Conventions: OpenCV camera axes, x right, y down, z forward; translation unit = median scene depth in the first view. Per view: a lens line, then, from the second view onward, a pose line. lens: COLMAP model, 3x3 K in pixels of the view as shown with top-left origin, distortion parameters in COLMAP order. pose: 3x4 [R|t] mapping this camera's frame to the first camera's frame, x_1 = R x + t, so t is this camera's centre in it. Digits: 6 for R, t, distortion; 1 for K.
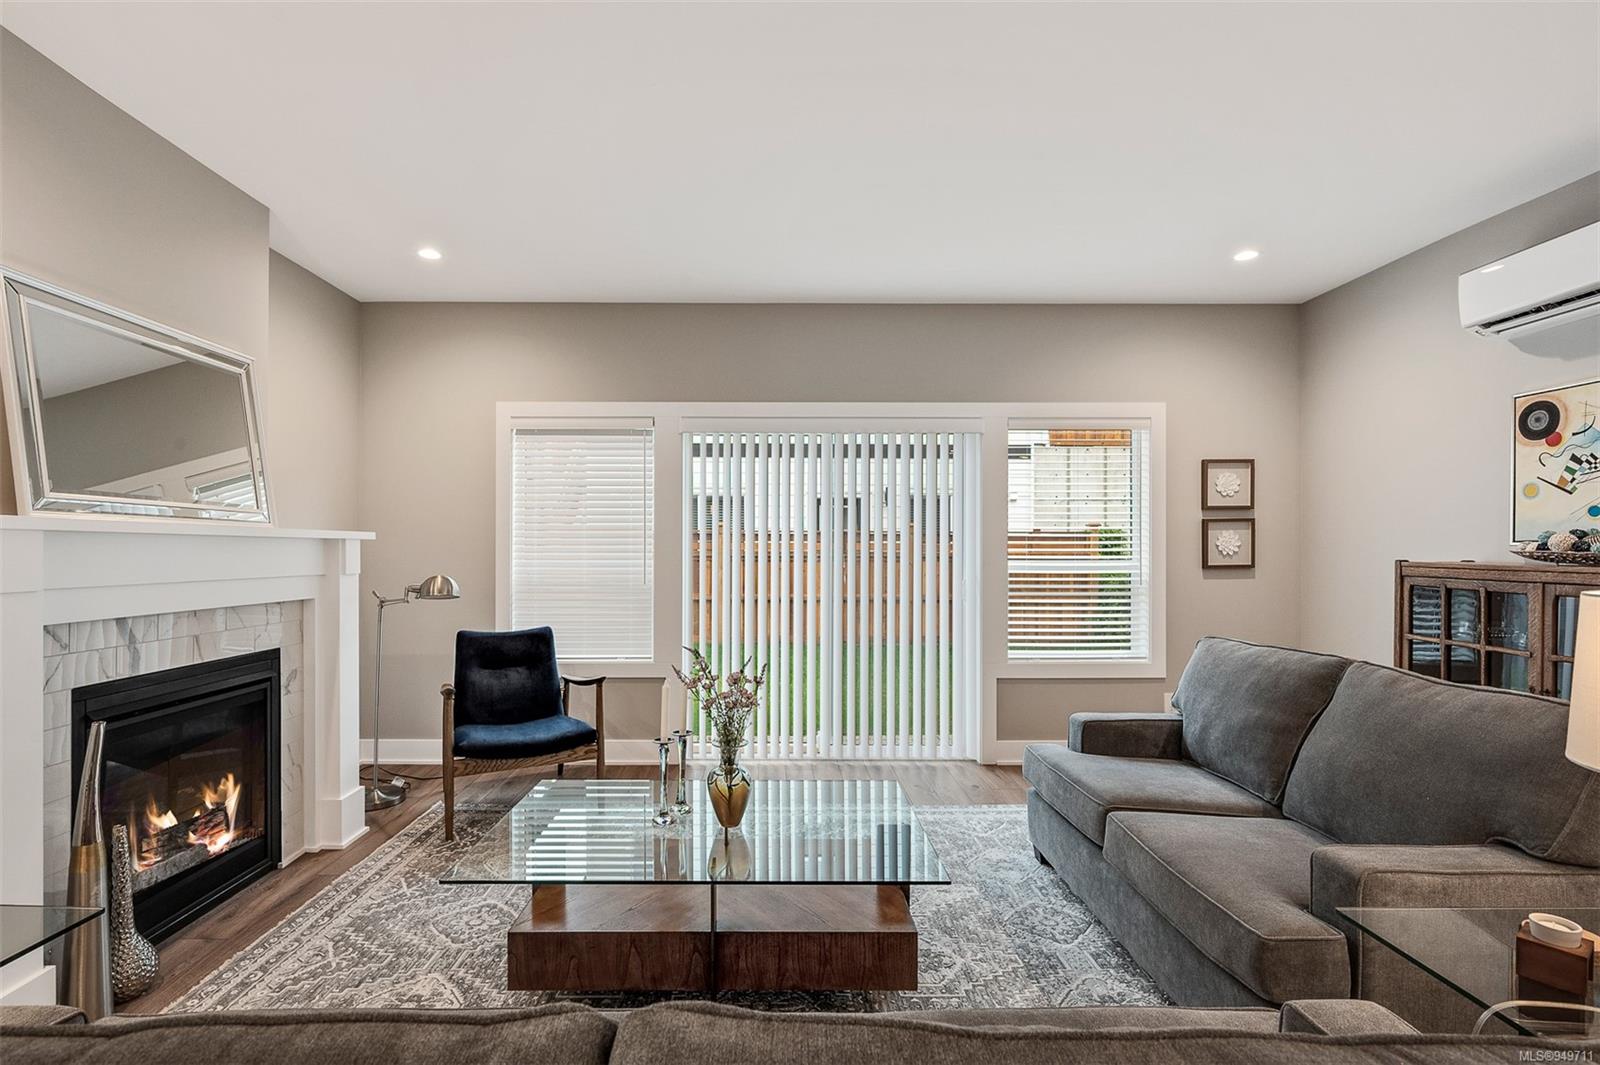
lens RADIAL K [[738.6, 0, 775.6], [0, 738.6, 534.4], [0, 0, 1]] dist [0.001069, -0.000381]
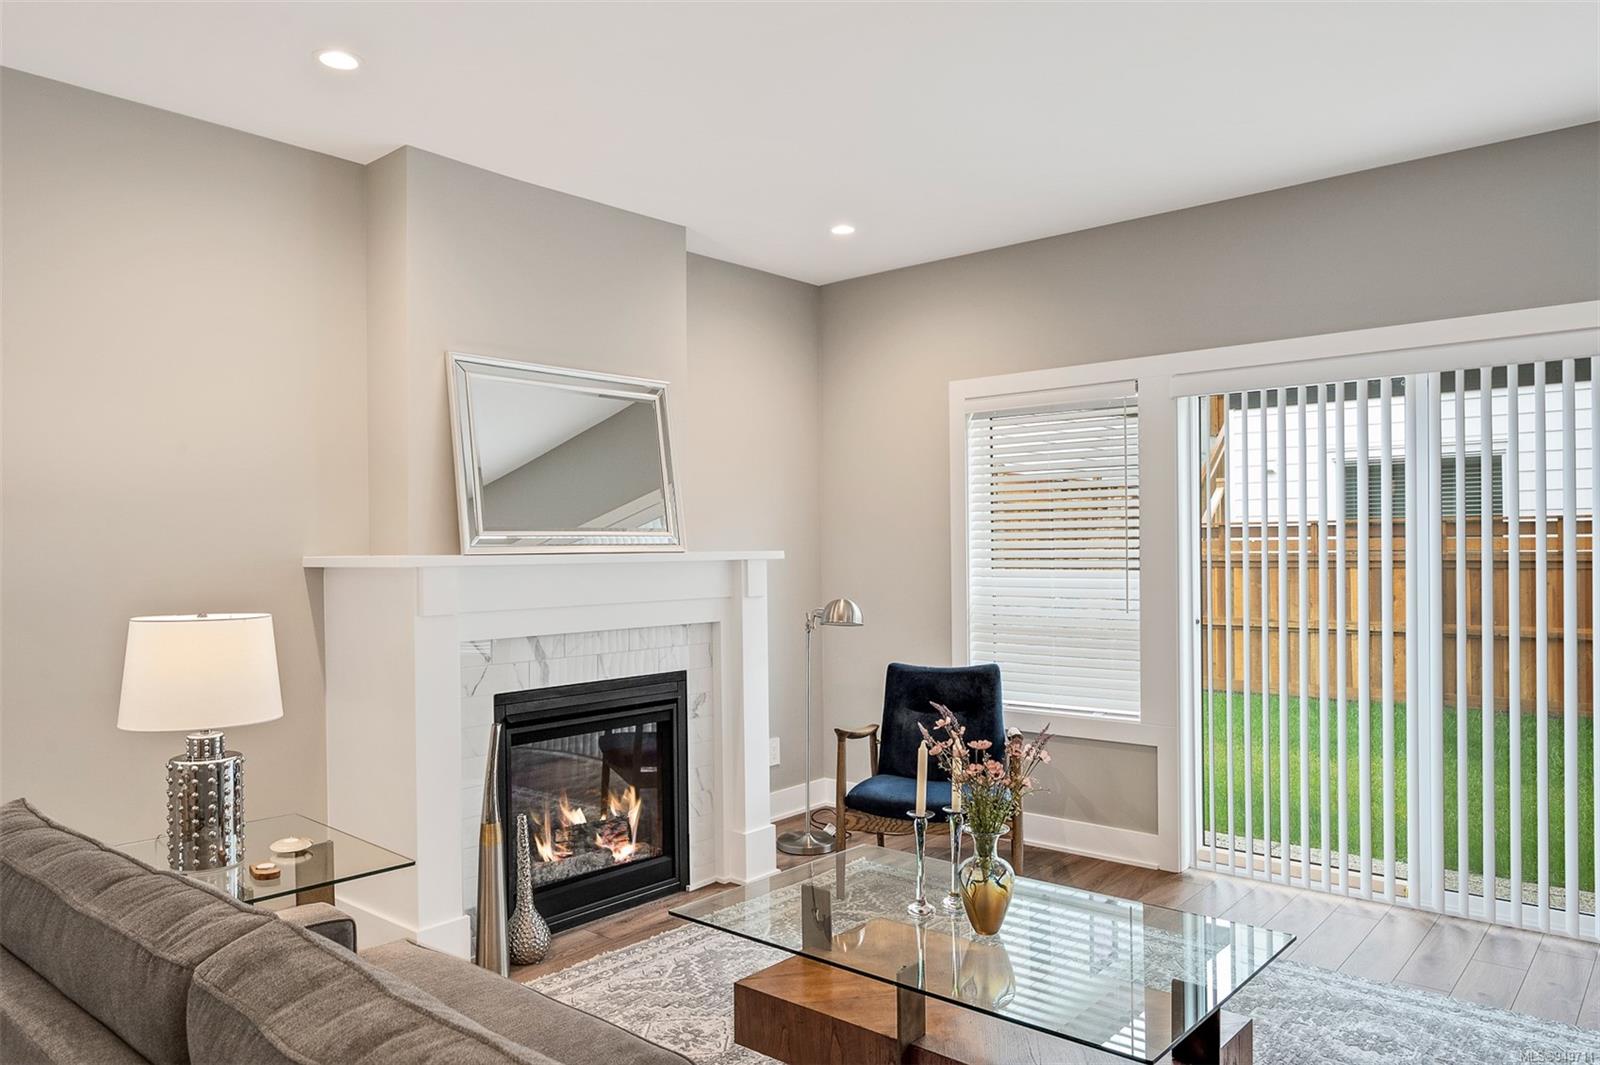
lens RADIAL K [[1070.7, 0, 796.5], [0, 1070.7, 530.5], [0, 0, 1]] dist [0.006214, -0.006110]
pose [[0.750363, -0.026853, -0.660481, 0.412868], [0.030183, 0.999524, -0.006347, -0.022940], [0.660337, -0.015173, 0.750816, 0.014031]]
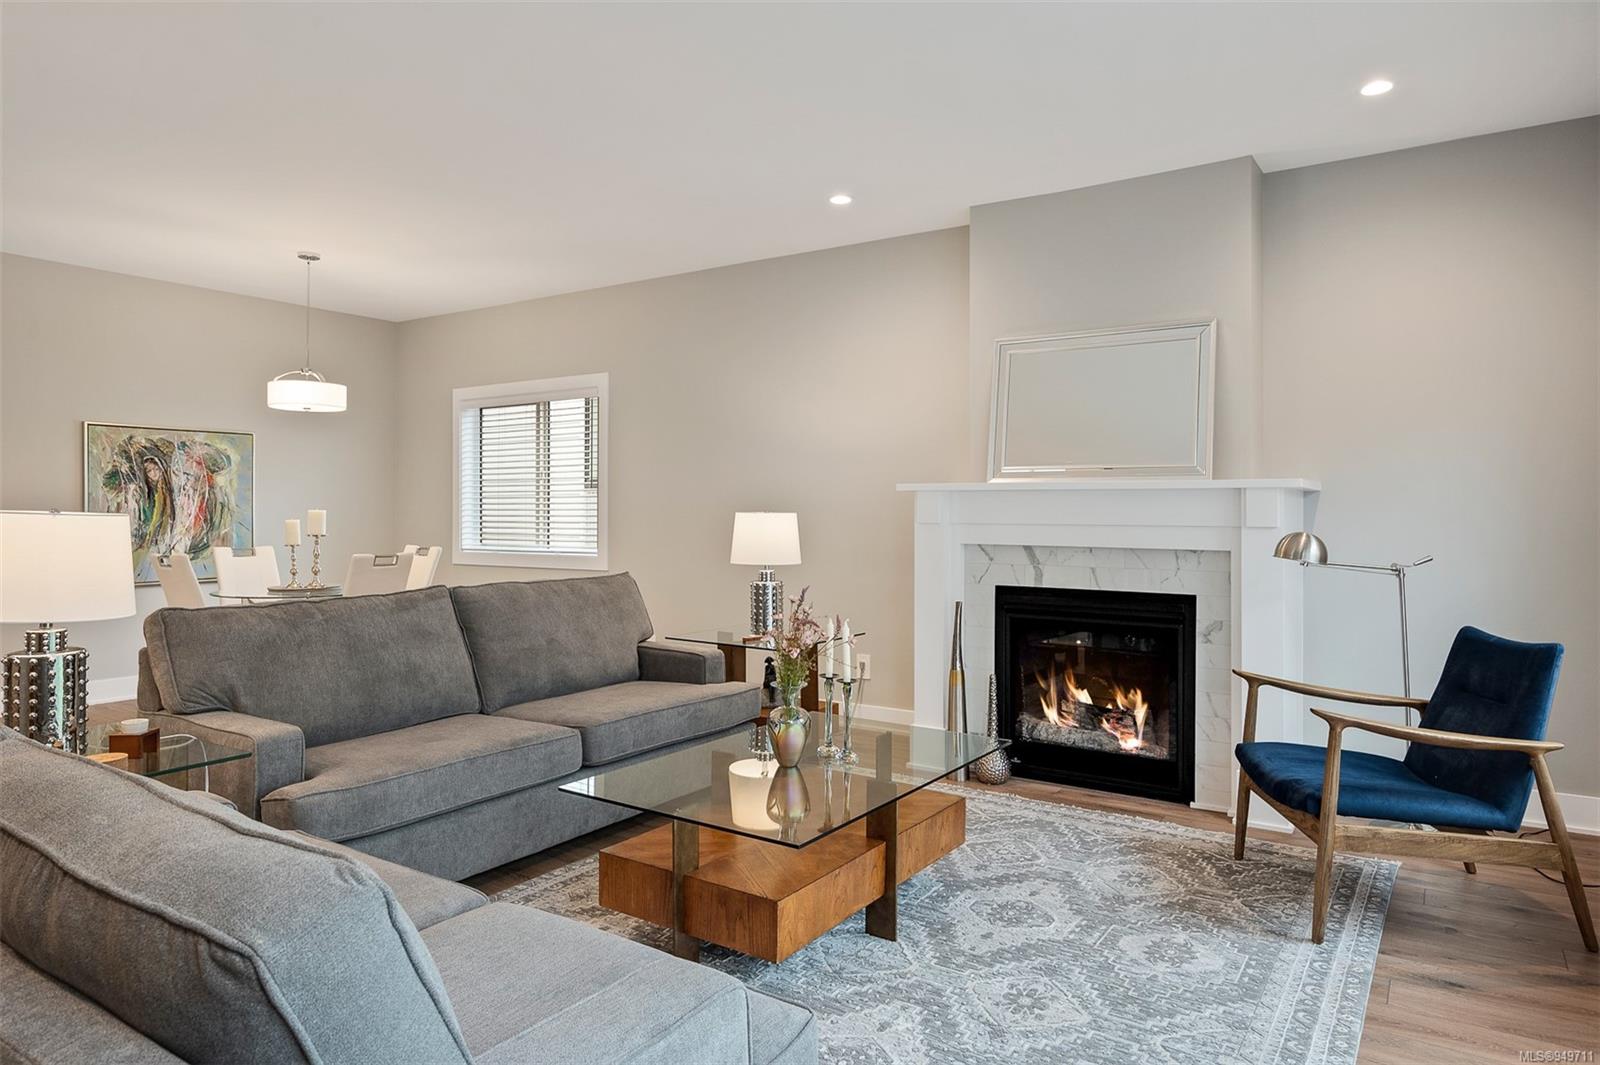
lens RADIAL K [[974.7, 0, 813.4], [0, 974.7, 506.6], [0, 0, 1]] dist [-0.003153, -0.002924]
pose [[-0.562587, -0.005212, -0.826722, 0.783025], [0.013618, 0.999786, -0.015571, 0.044596], [0.826626, -0.020018, -0.562395, 1.363024]]
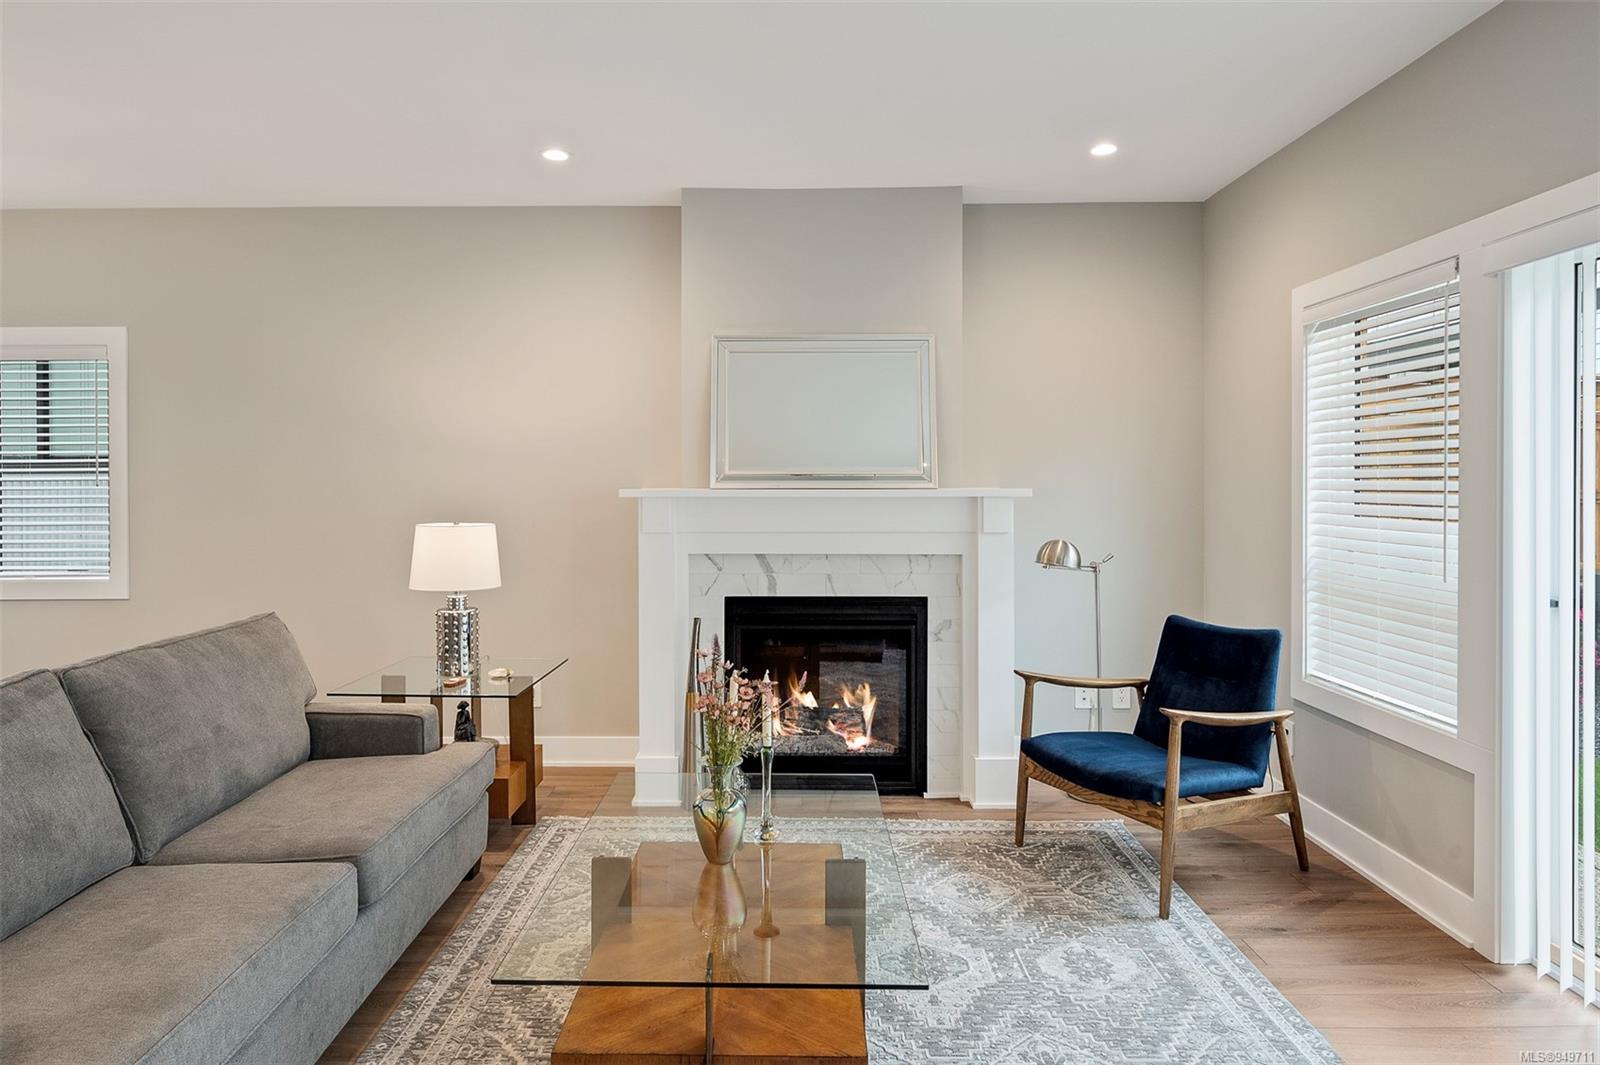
lens RADIAL K [[939.9, 0, 780.8], [0, 939.9, 488.2], [0, 0, 1]] dist [0.001748, -0.005412]
pose [[-0.021984, 0.005873, -0.999741, 0.746275], [0.021266, 0.999759, 0.005406, -0.019864], [0.999532, -0.021141, -0.022104, 0.838352]]
